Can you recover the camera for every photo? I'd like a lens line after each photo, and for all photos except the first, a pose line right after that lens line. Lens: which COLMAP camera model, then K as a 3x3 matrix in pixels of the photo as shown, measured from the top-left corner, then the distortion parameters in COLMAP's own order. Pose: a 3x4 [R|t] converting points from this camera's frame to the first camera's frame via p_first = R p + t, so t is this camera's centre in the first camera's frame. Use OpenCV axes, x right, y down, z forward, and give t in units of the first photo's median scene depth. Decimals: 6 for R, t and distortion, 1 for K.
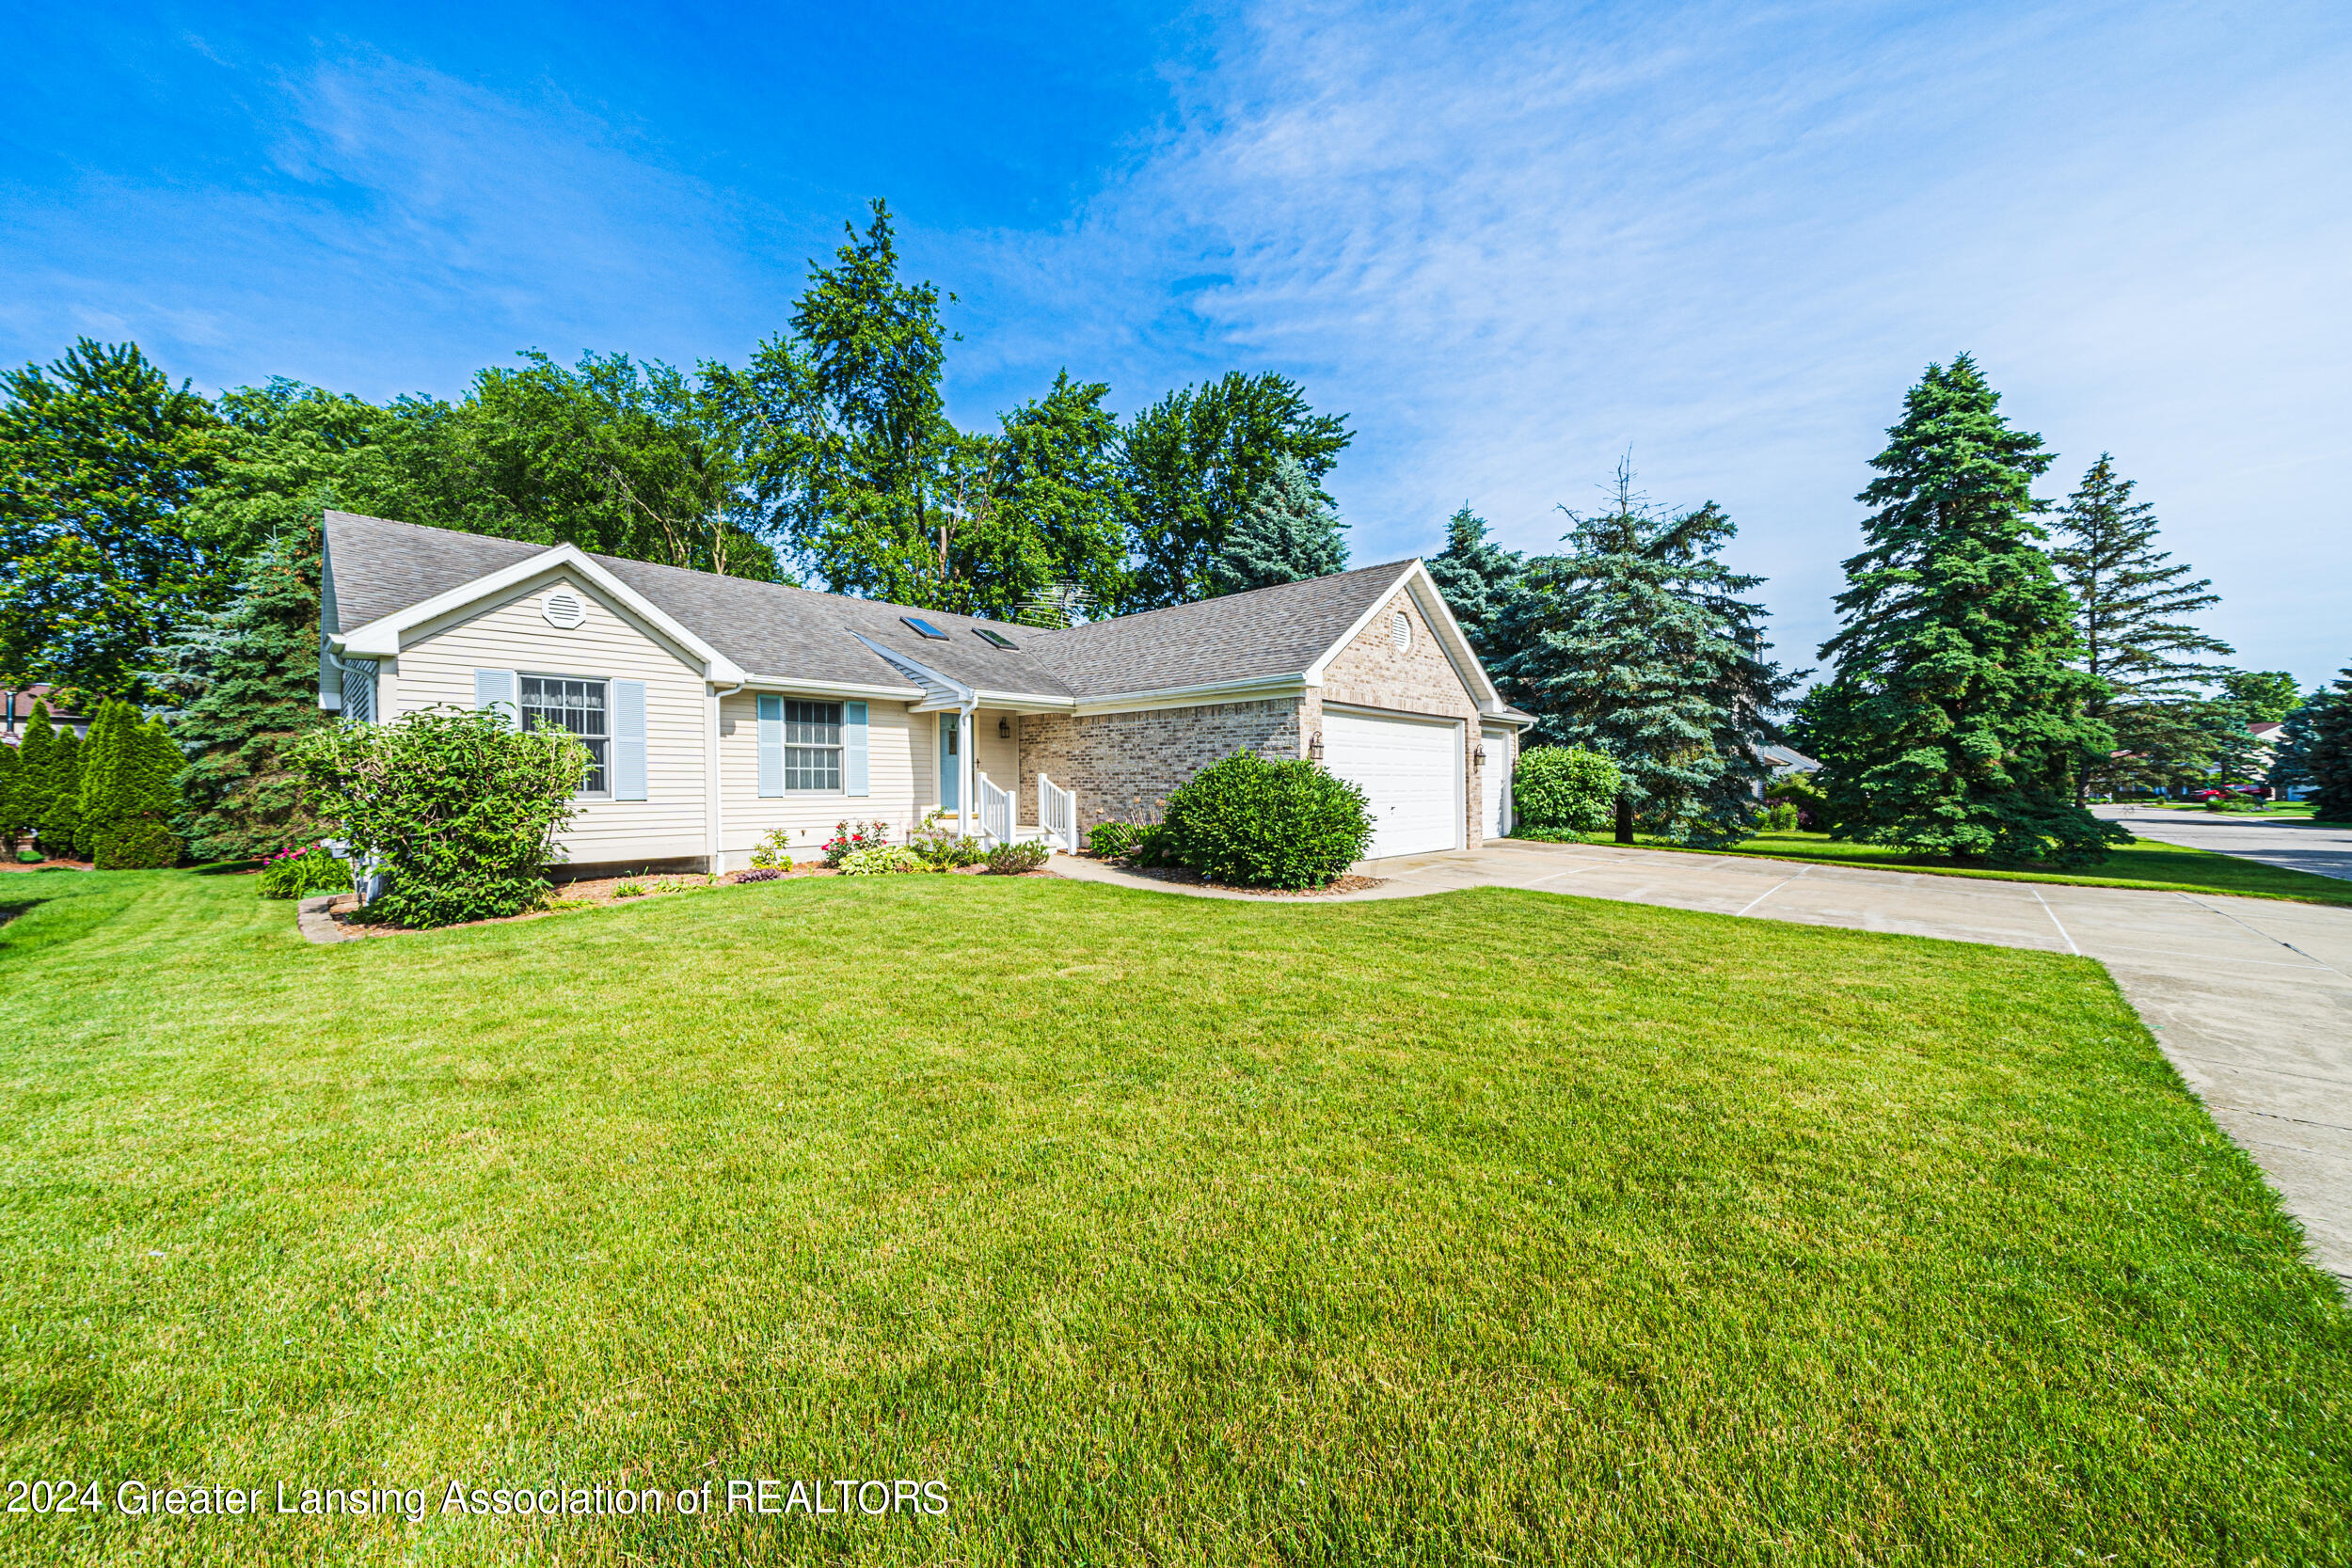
lens RADIAL K [[829.0, 0, 1163.8], [0, 829.0, 783.4], [0, 0, 1]] dist [0.000971, 0.000060]
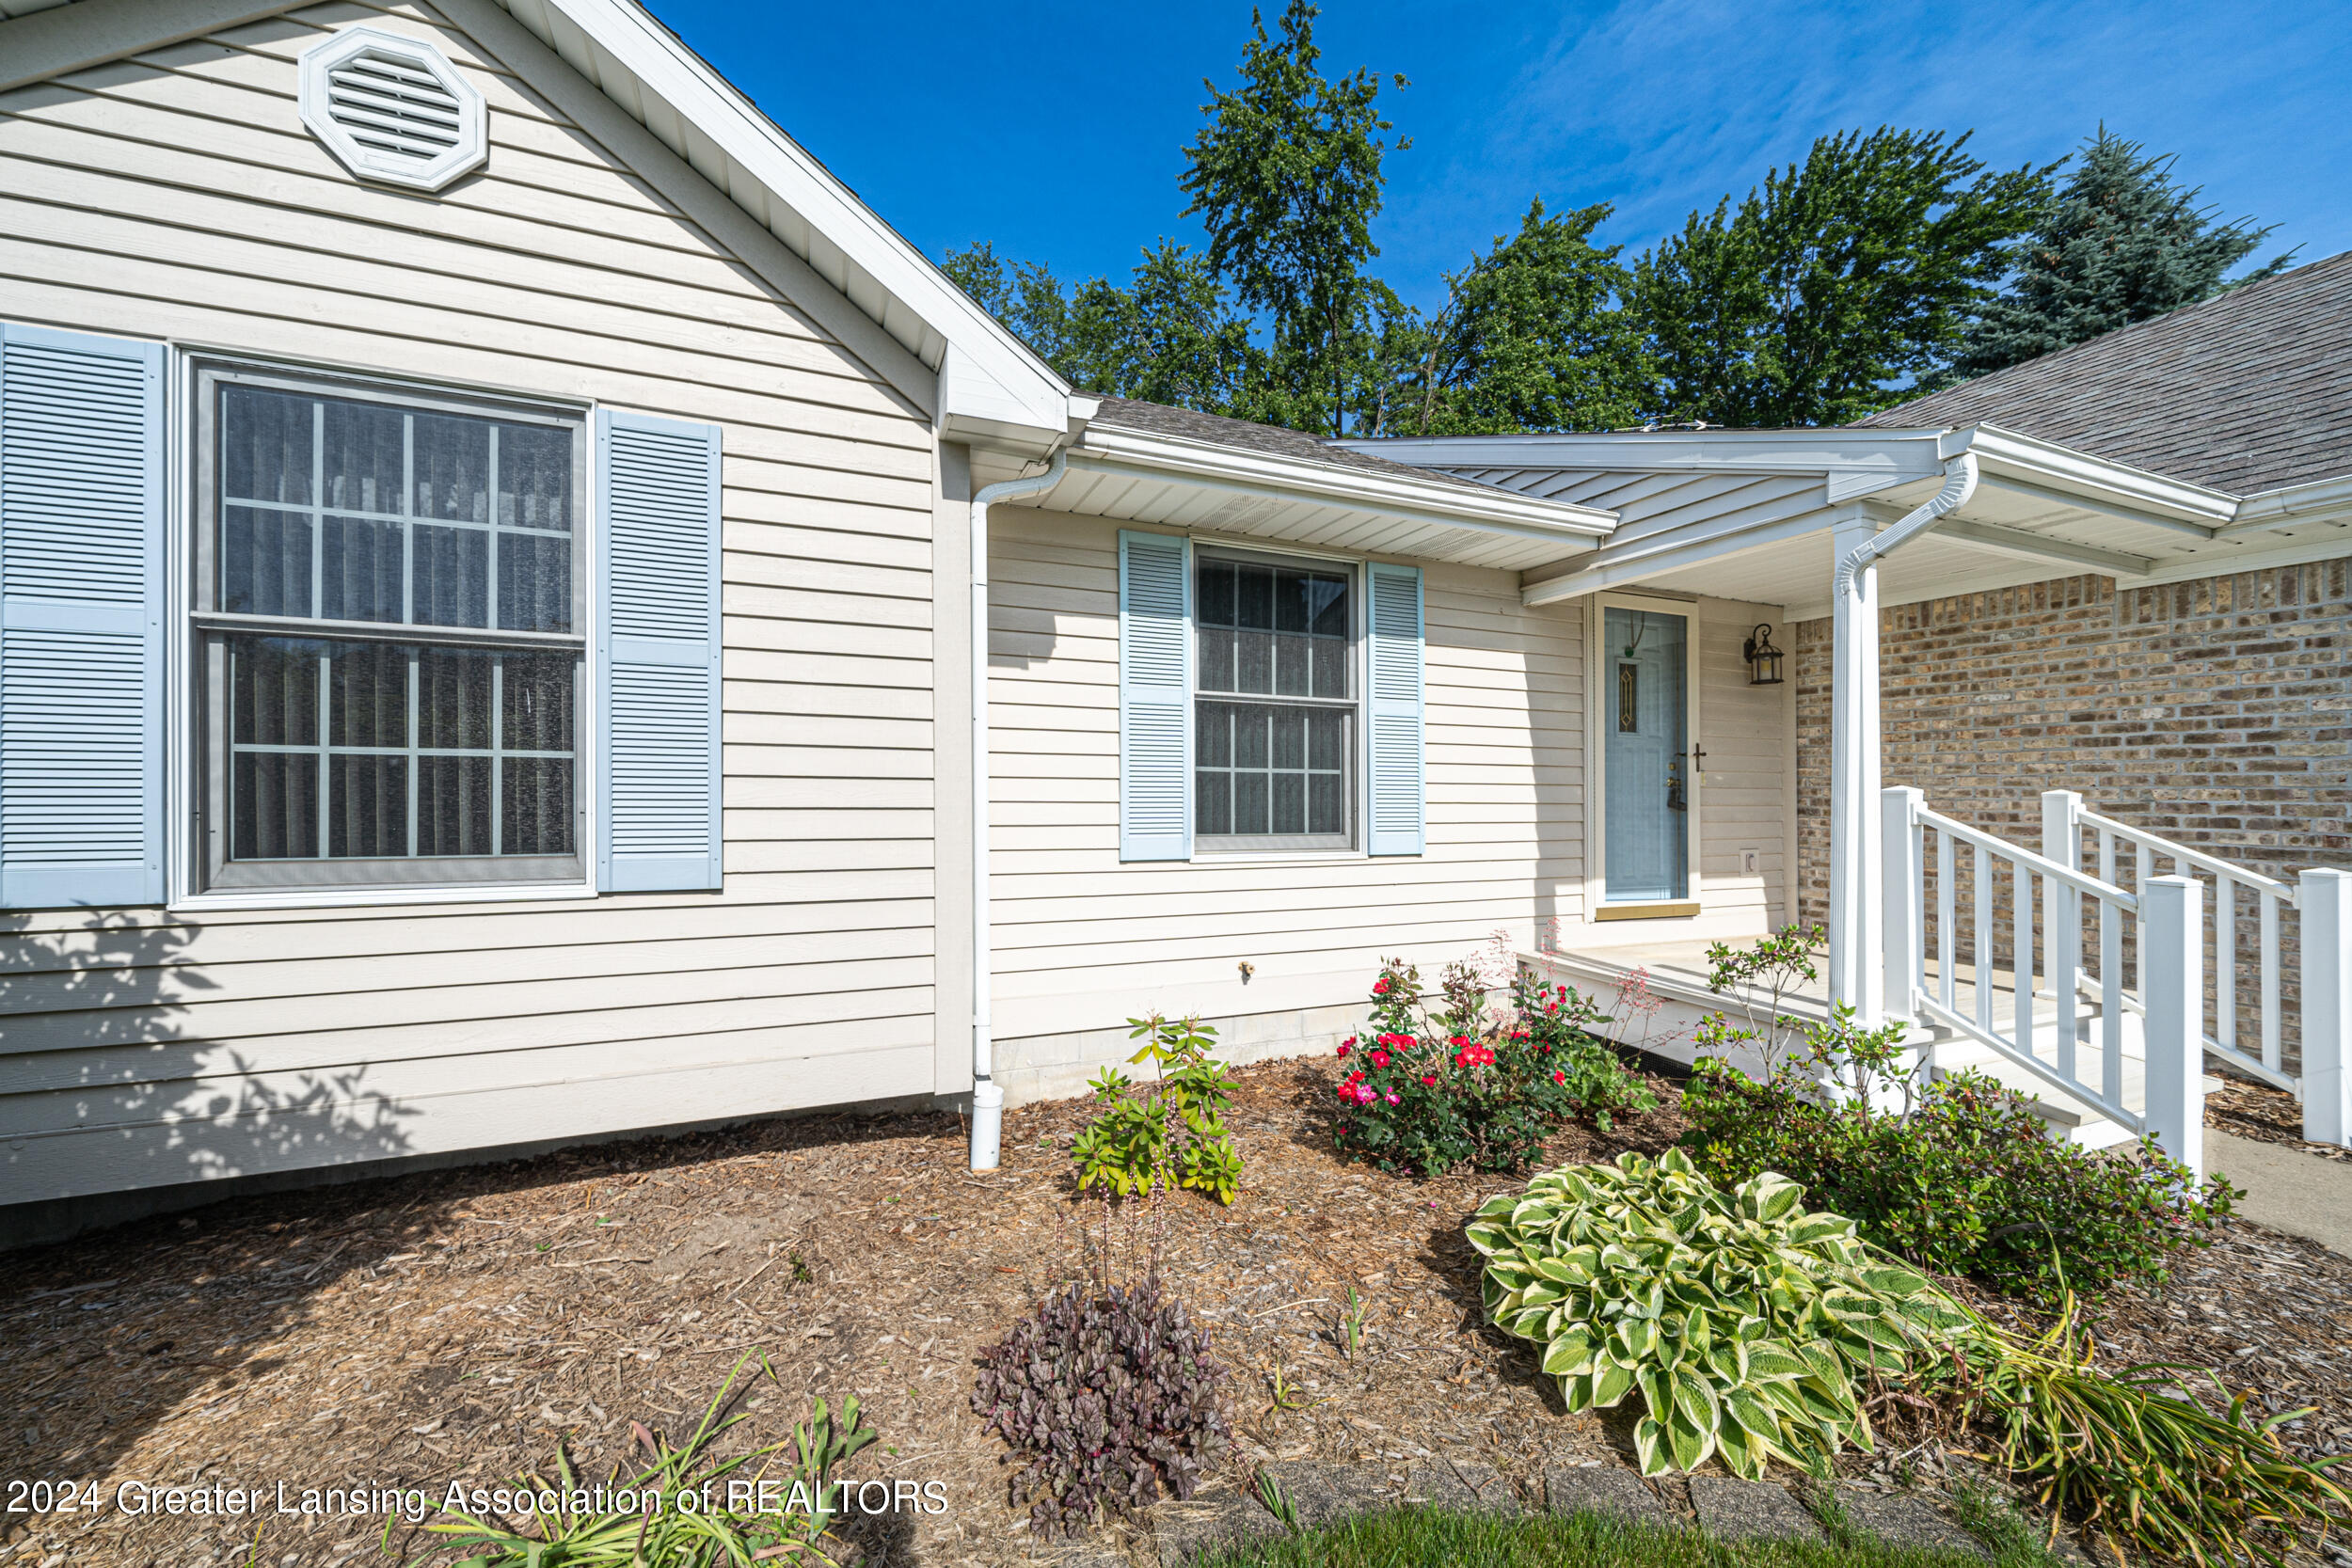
lens RADIAL K [[893.4, 0, 1174.1], [0, 893.4, 786.0], [0, 0, 1]] dist [0.000271, 0.000010]
pose [[0.914715, 0.007747, -0.404026, -0.123639], [-0.009517, 0.999952, -0.002373, -0.004133], [0.403988, 0.006016, 0.914744, 0.259258]]
